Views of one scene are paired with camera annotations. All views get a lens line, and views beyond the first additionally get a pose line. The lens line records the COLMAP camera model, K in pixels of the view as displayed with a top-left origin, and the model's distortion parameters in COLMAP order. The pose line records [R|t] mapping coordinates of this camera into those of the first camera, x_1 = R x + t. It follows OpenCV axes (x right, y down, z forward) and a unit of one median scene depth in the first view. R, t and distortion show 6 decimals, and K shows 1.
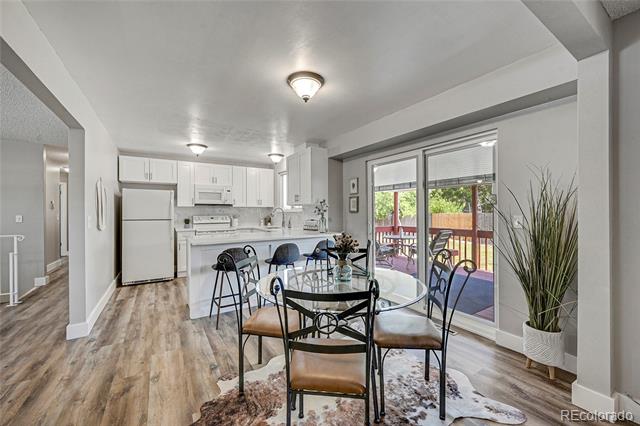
lens RADIAL K [[255.1, 0, 317.4], [0, 255.1, 214.1], [0, 0, 1]] dist [0.001049, 0.000087]
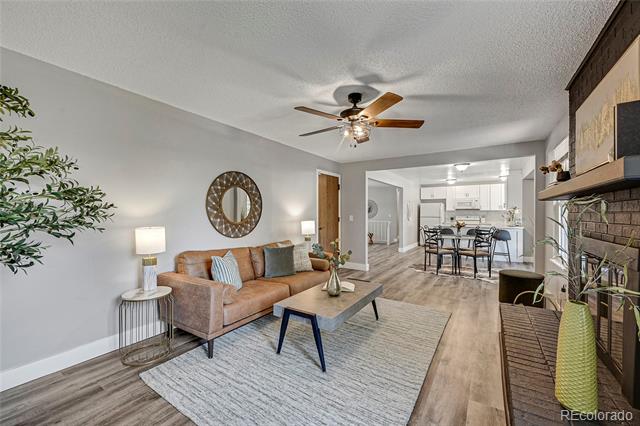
lens RADIAL K [[255.1, 0, 318.4], [0, 255.1, 214.3], [0, 0, 1]] dist [0.001049, 0.000087]
pose [[0.416933, 0.009375, -0.908889, 0.844704], [-0.008202, 0.999945, 0.006552, -0.007528], [0.908900, 0.004723, 0.416987, -0.710479]]
